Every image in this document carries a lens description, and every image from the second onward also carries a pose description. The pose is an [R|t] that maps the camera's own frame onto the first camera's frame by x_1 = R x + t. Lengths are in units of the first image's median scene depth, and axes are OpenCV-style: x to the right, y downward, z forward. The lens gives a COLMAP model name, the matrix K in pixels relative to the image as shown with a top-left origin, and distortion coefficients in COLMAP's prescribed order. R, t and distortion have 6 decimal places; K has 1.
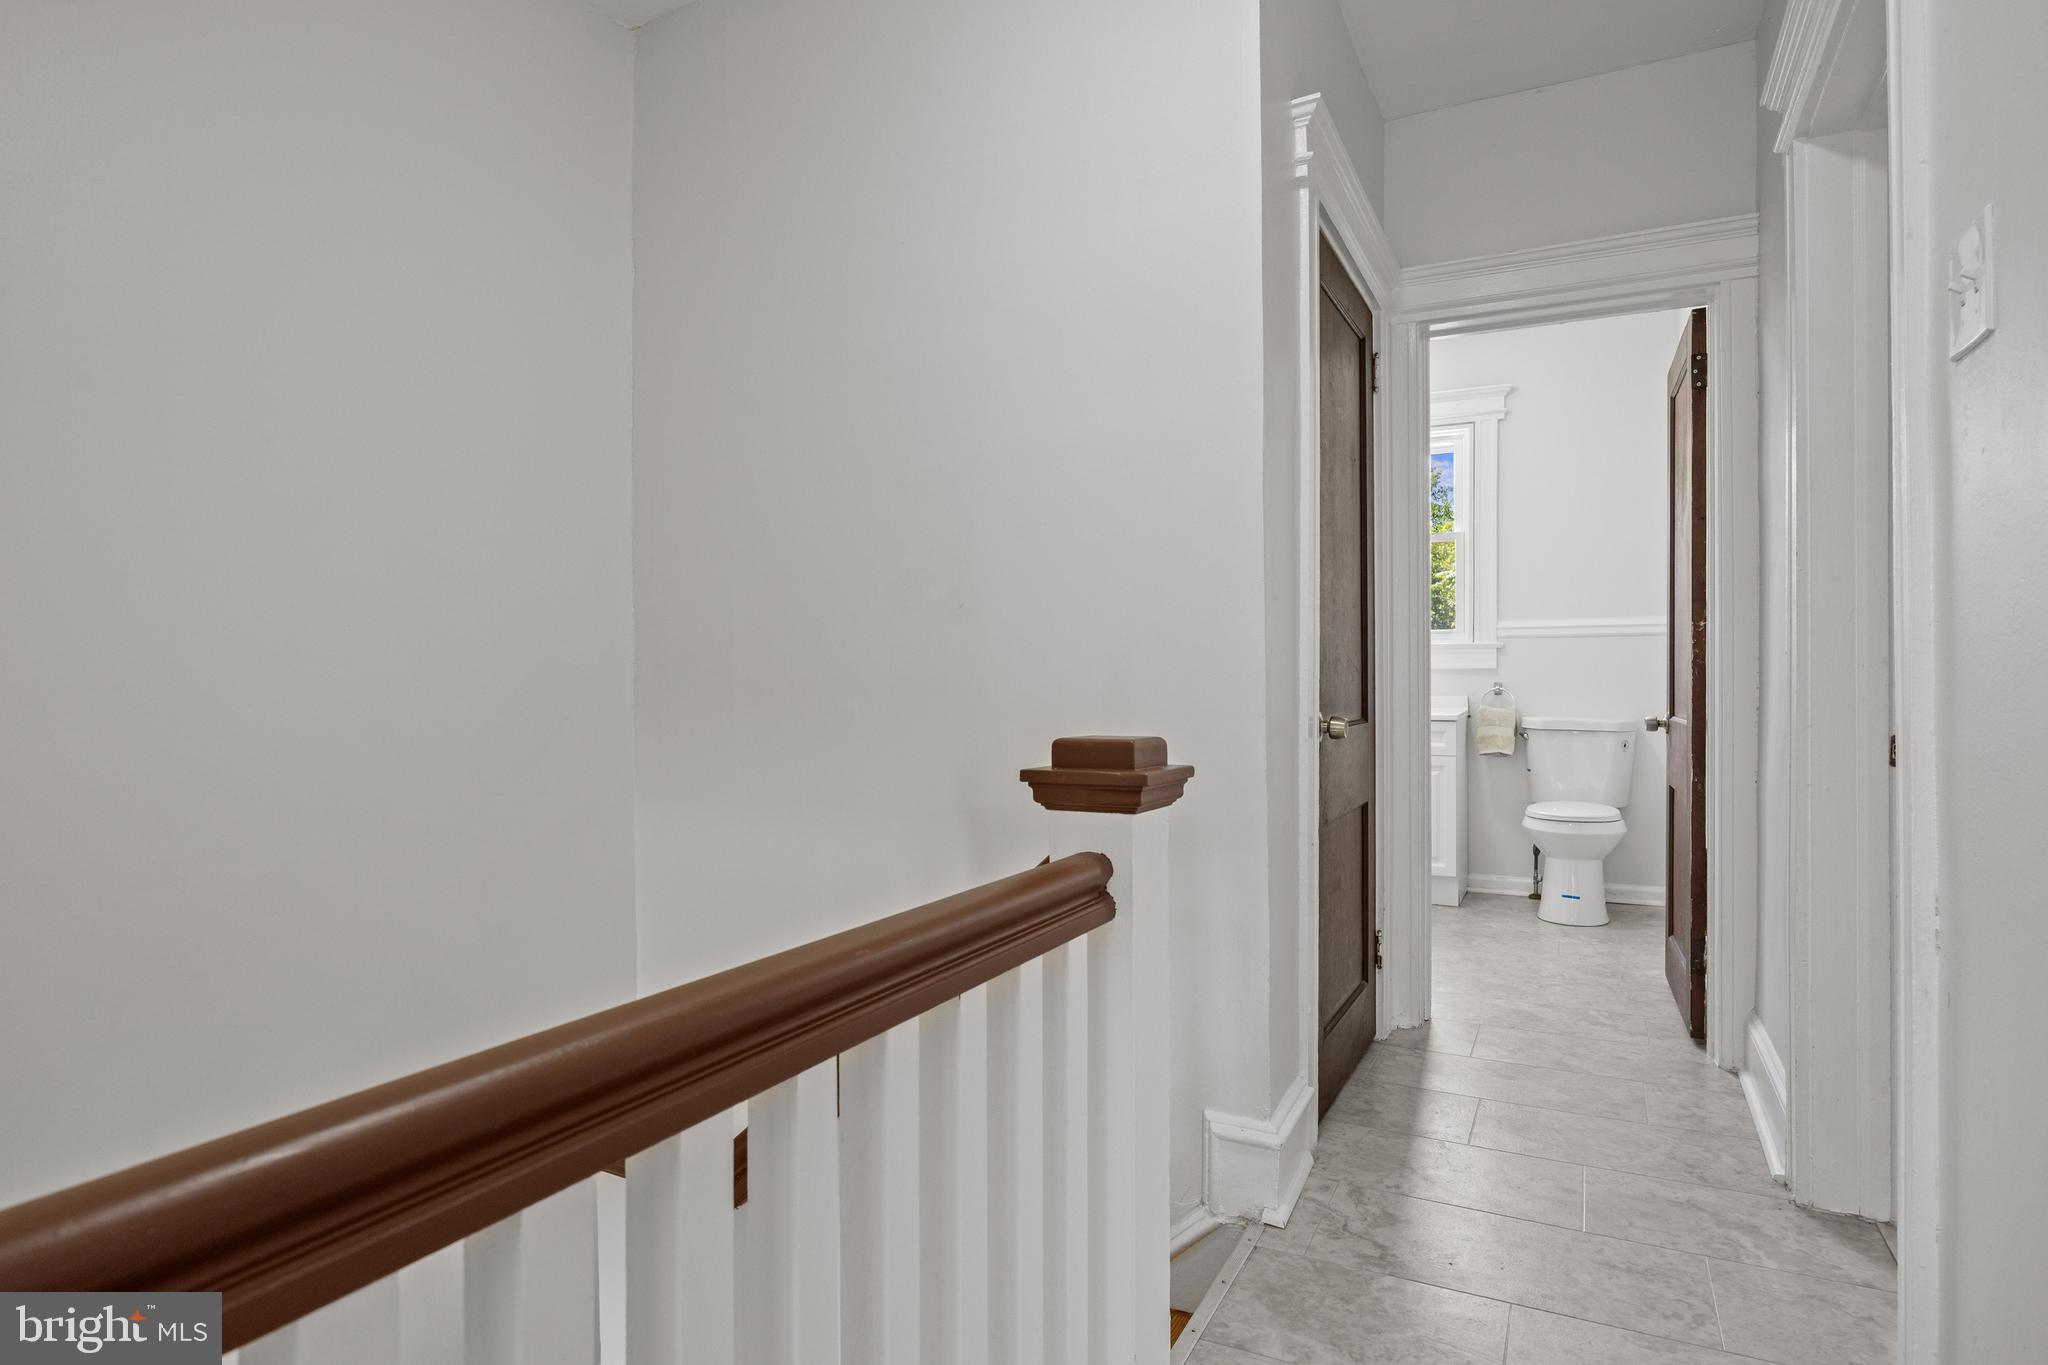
lens RADIAL K [[1123.4, 0, 1015.0], [0, 1123.4, 667.9], [0, 0, 1]] dist [-0.004962, -0.002099]
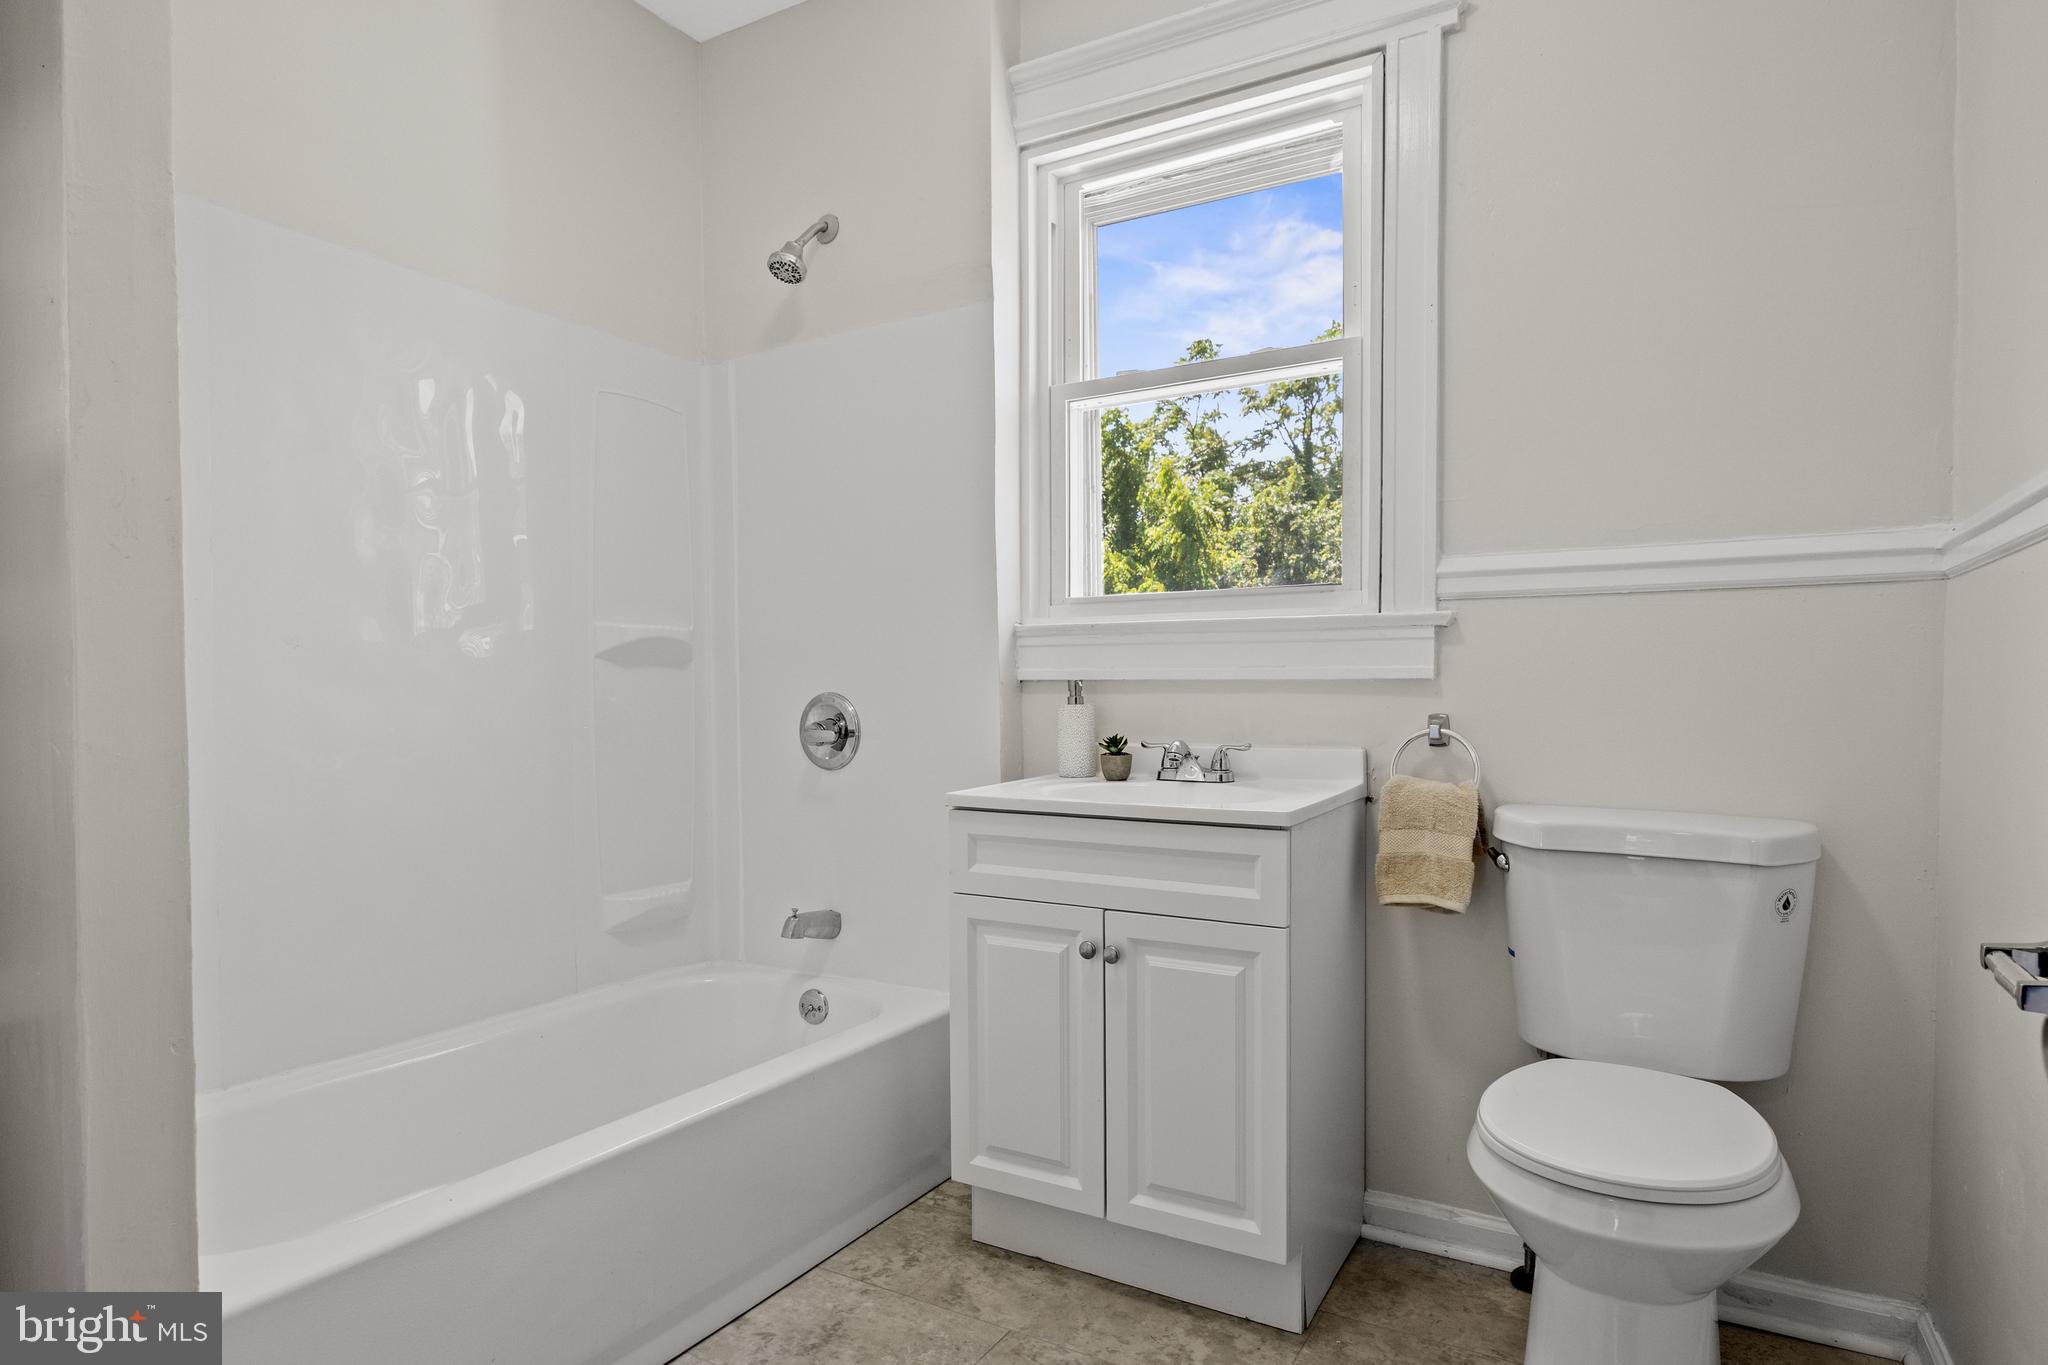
lens RADIAL K [[1123.4, 0, 1034.4], [0, 1123.4, 703.8], [0, 0, 1]] dist [-0.004962, -0.002099]
pose [[0.998609, 0.001011, -0.052724, 0.314798], [-0.000001, 0.999817, 0.019155, 0.001708], [0.052734, -0.019129, 0.998425, 0.612014]]
